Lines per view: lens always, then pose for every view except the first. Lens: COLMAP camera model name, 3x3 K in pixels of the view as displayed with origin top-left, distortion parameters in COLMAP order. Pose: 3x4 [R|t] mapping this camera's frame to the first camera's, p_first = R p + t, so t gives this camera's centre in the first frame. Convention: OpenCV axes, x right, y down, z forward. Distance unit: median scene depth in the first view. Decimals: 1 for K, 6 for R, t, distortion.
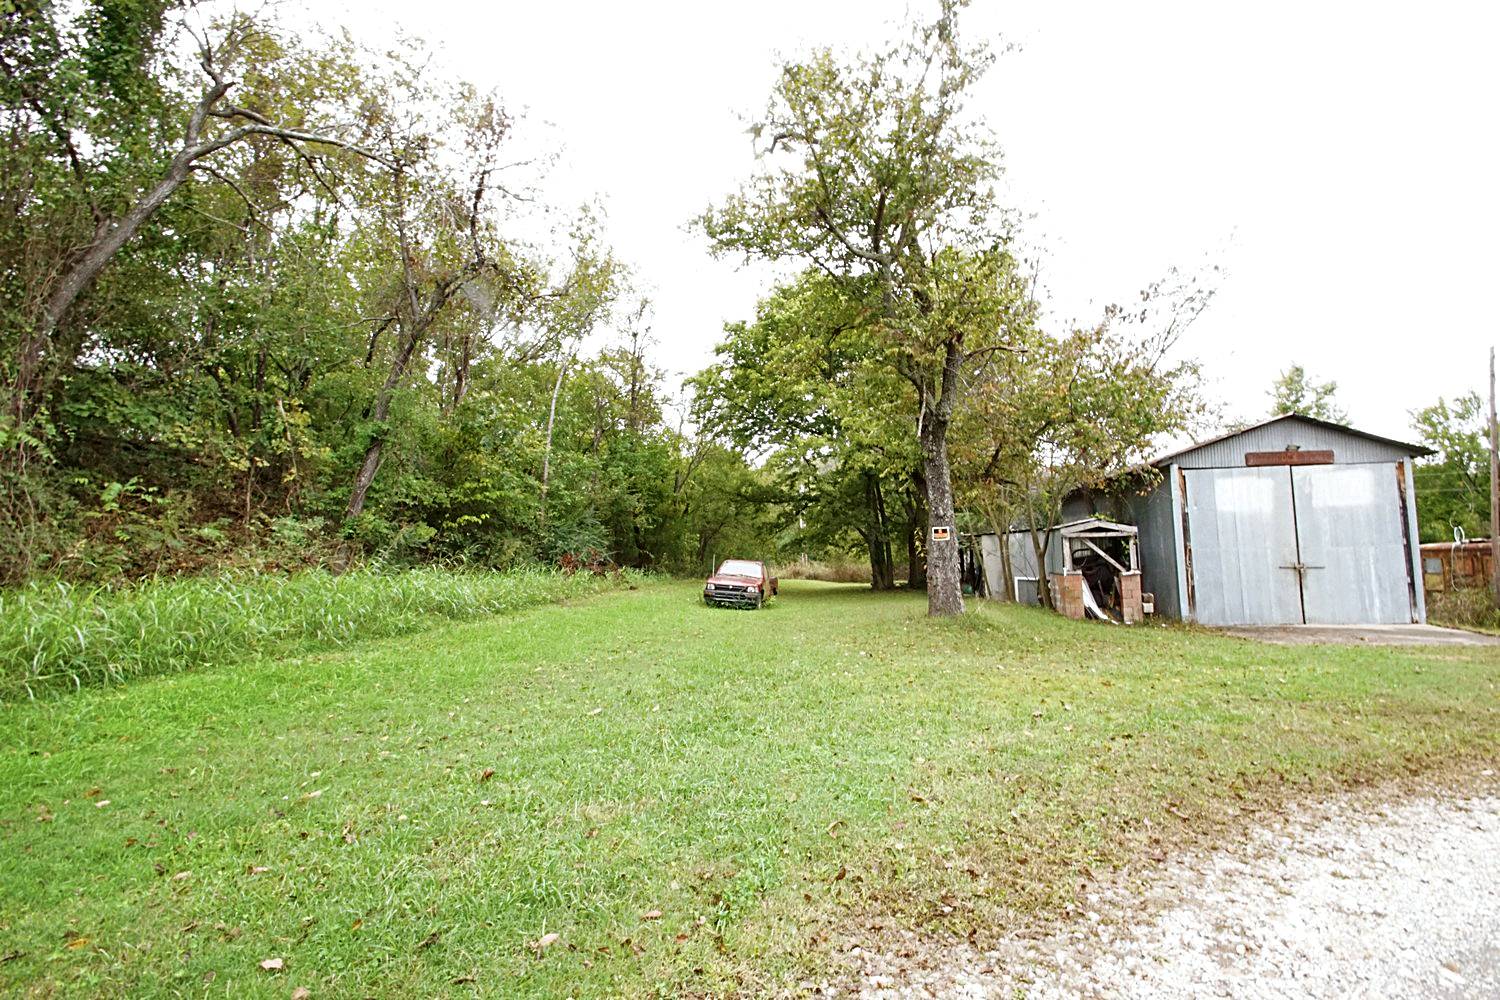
lens RADIAL K [[657.8, 0, 752.0], [0, 657.8, 503.4], [0, 0, 1]] dist [0.016313, -0.016526]
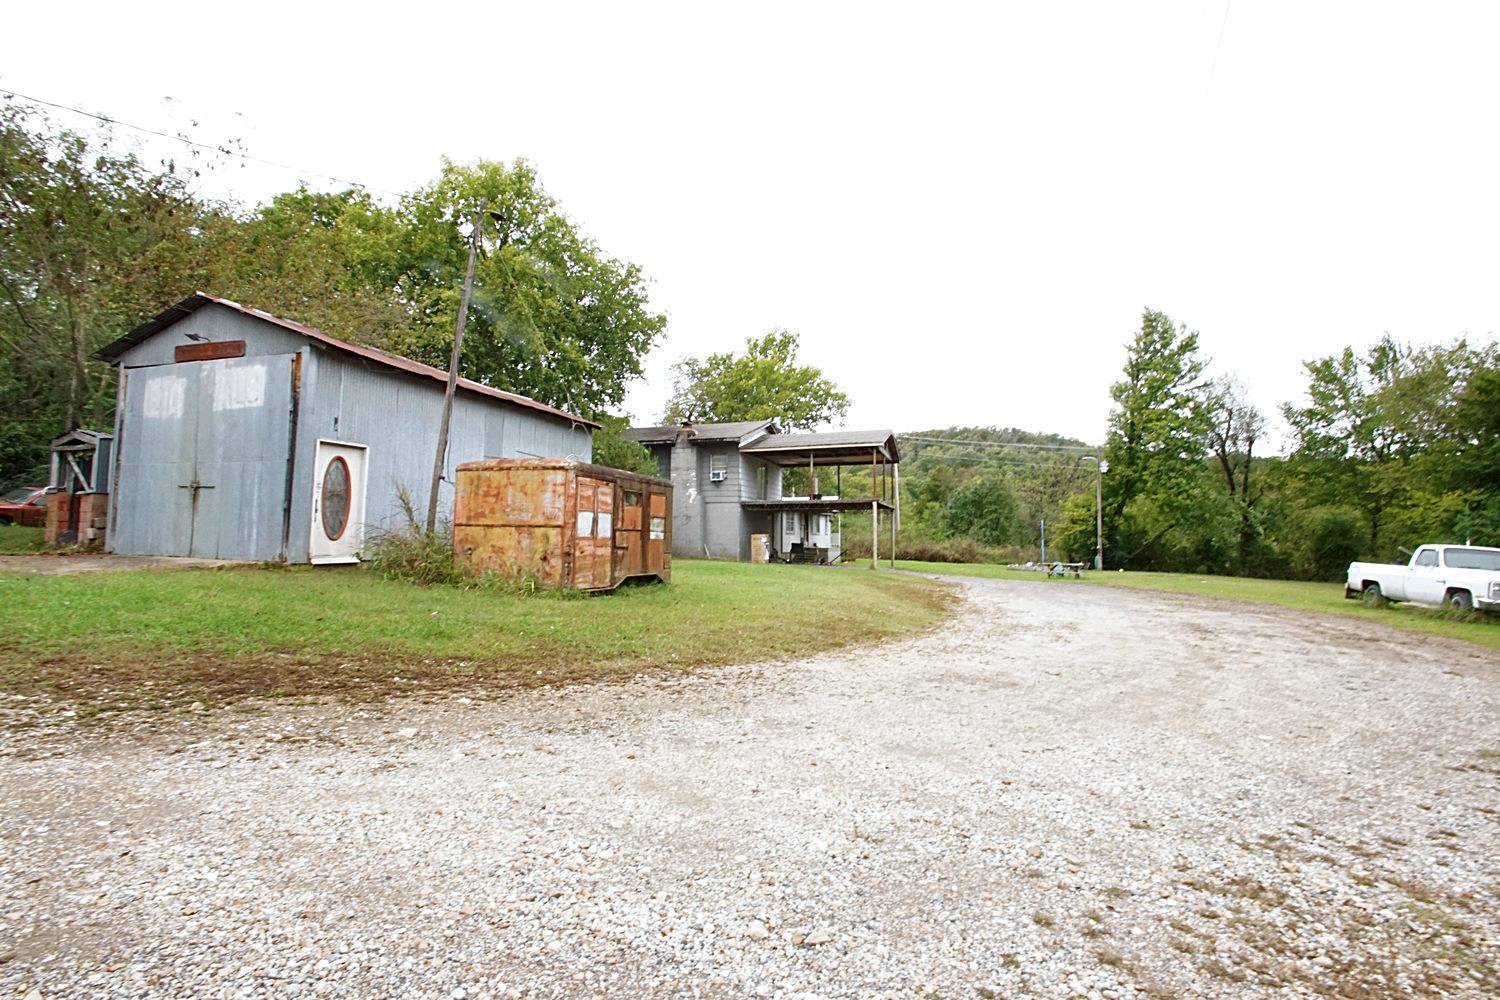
lens RADIAL K [[639.2, 0, 769.1], [0, 639.2, 508.1], [0, 0, 1]] dist [0.011680, -0.015122]
pose [[0.986340, 0.033551, -0.161269, 1.746169], [-0.027384, 0.998812, 0.040317, 0.076694], [0.162430, -0.035350, 0.986087, 0.370864]]
